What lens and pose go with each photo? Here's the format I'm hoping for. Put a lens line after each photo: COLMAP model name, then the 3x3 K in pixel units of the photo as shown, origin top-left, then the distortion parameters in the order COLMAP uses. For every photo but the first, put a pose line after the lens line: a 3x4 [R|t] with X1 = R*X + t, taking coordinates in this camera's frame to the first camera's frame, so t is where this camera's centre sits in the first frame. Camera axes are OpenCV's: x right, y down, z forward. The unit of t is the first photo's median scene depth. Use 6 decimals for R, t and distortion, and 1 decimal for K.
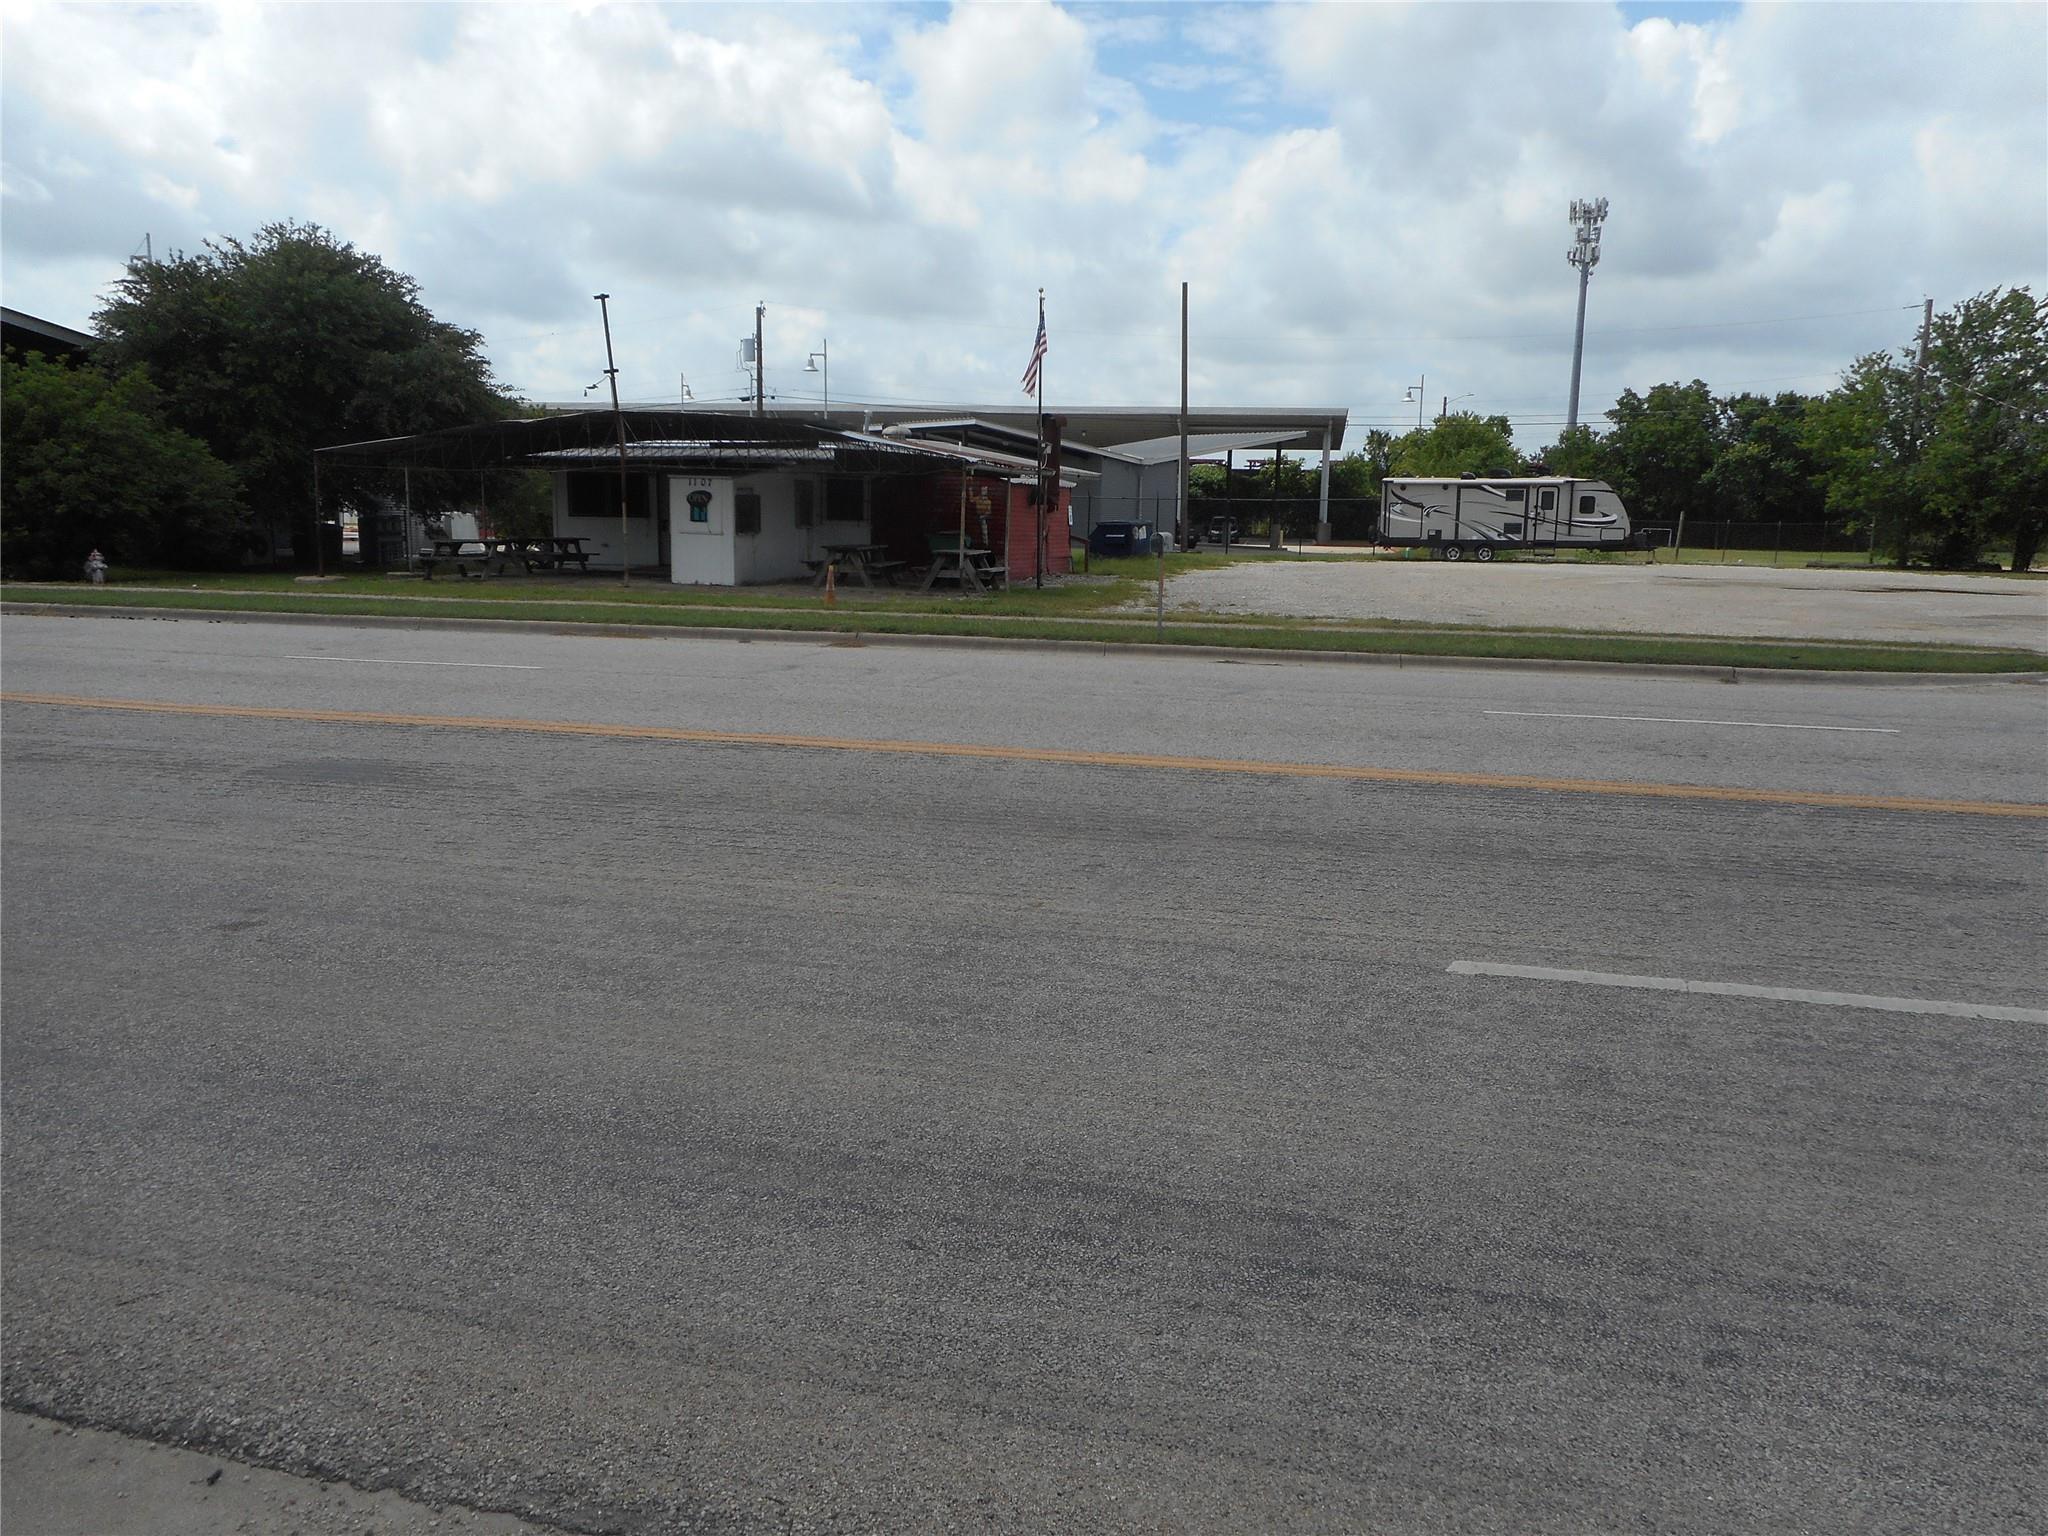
lens RADIAL K [[1526.0, 0, 1024.0], [0, 1526.0, 768.0], [0, 0, 1]] dist [0.001677, -0.000504]
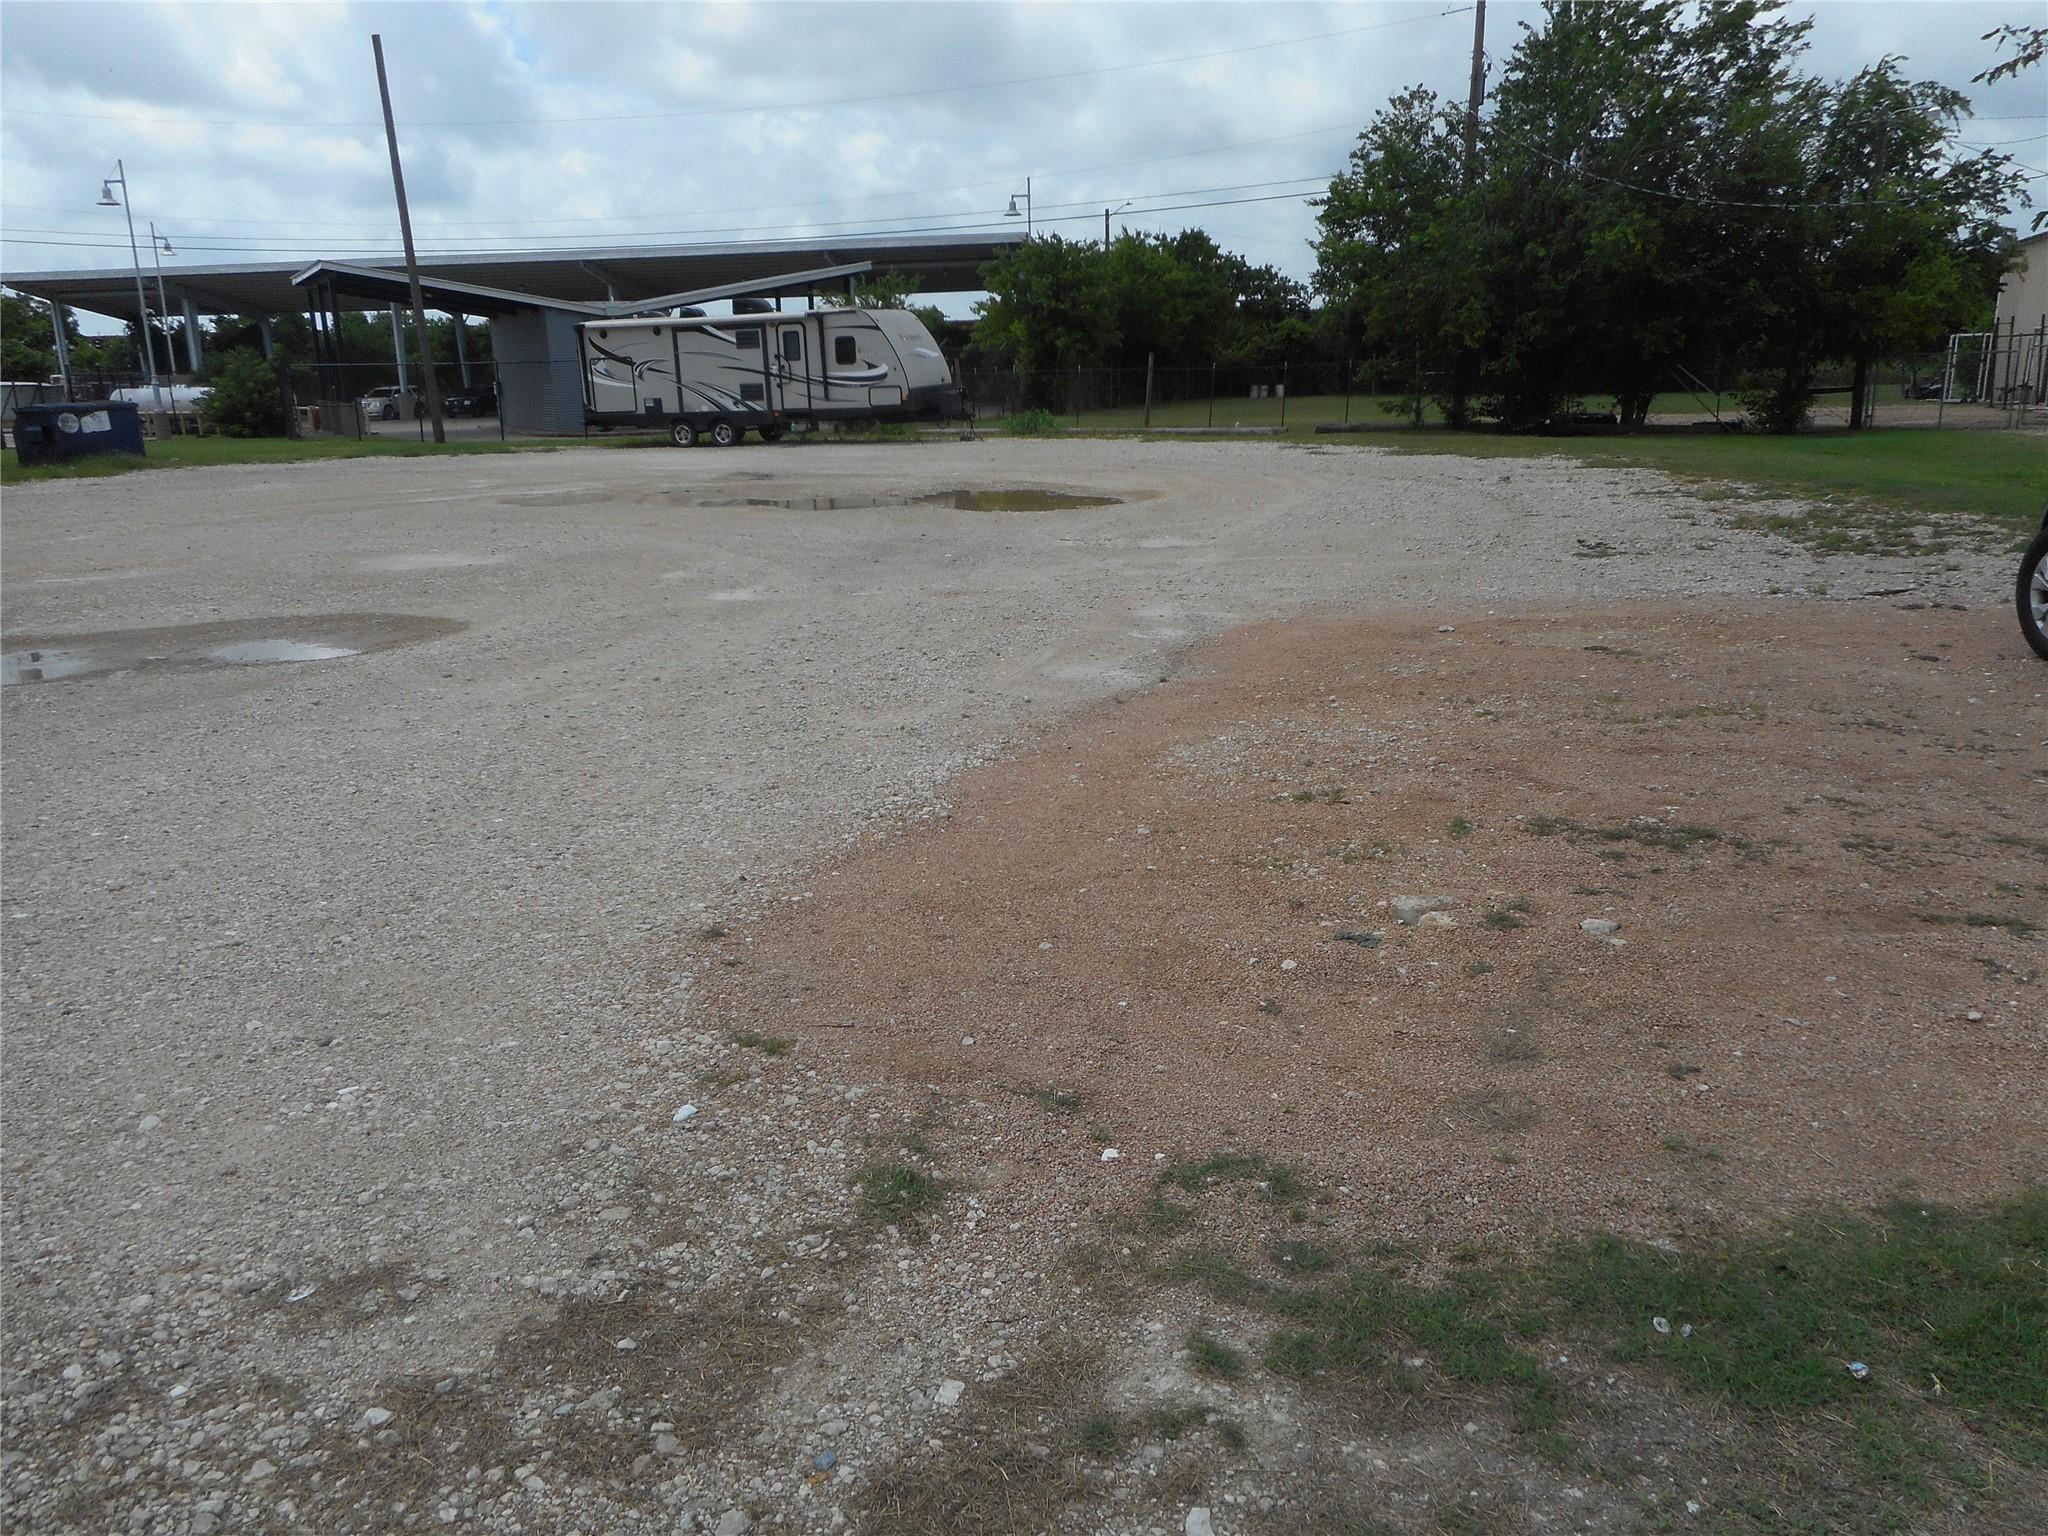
lens RADIAL K [[1521.2, 0, 1015.8], [0, 1521.2, 799.2], [0, 0, 1]] dist [0.012600, -0.005465]
pose [[0.997382, -0.020821, -0.069249, 0.471158], [0.028060, 0.994049, 0.105261, -0.049465], [0.066645, -0.106929, 0.992031, 0.343557]]
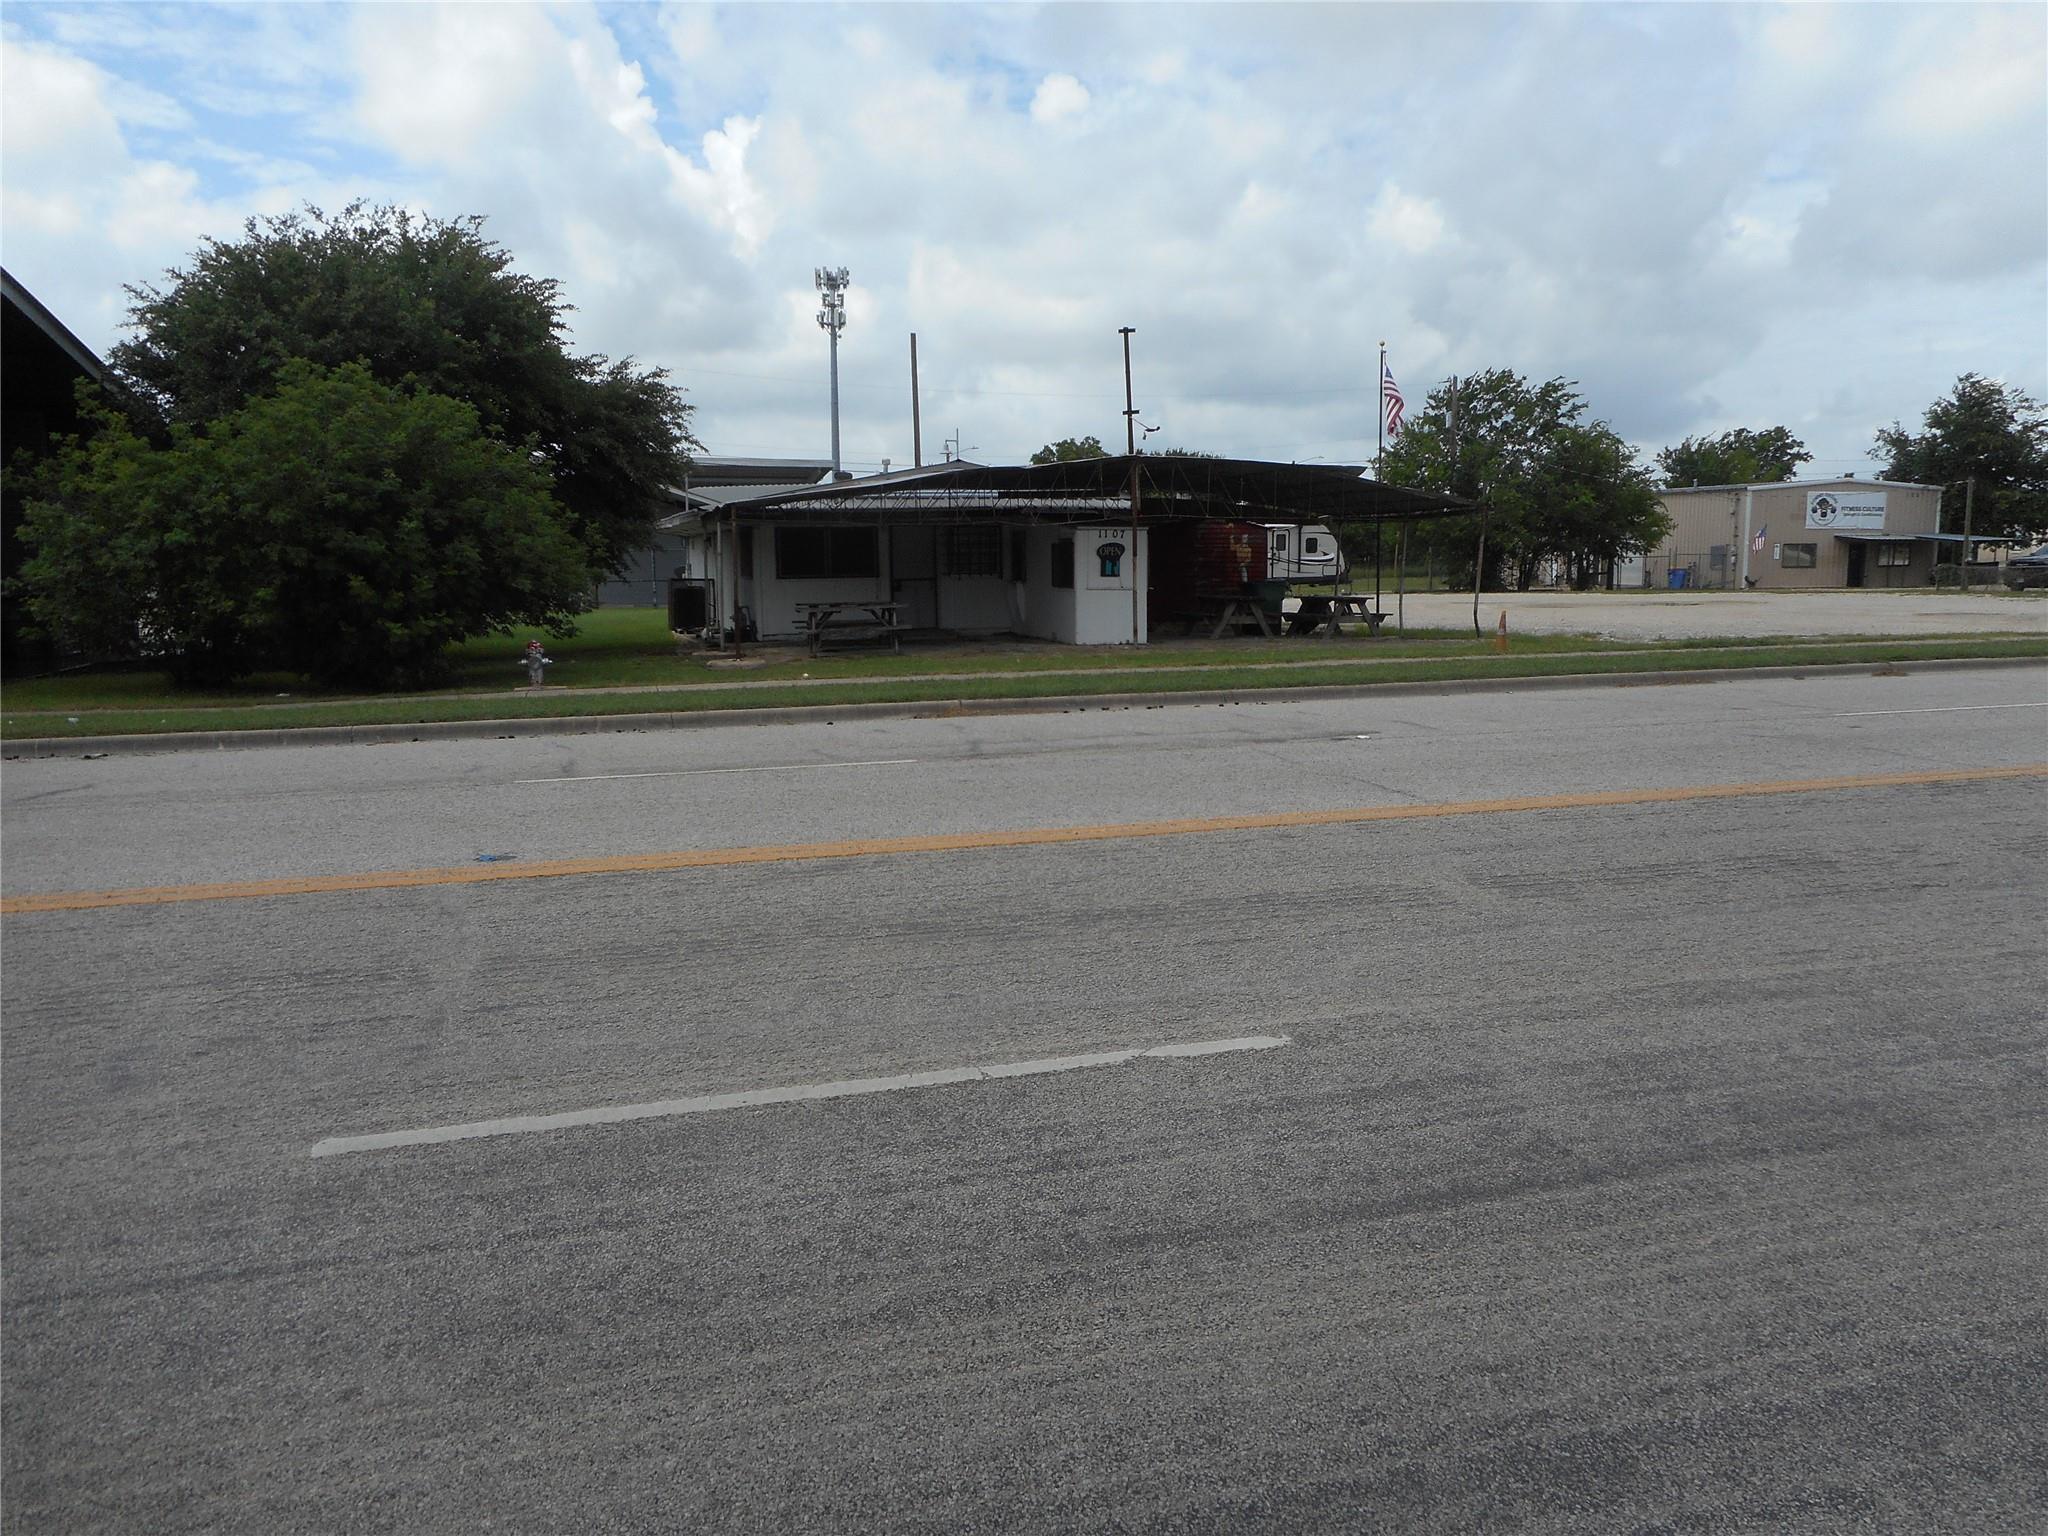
lens RADIAL K [[1543.4, 0, 1025.3], [0, 1543.4, 743.8], [0, 0, 1]] dist [0.003773, -0.000796]
pose [[0.854212, -0.086949, 0.512602, -0.405881], [0.112572, 0.993460, -0.019080, -0.027306], [-0.507591, 0.074003, 0.858414, 0.130861]]
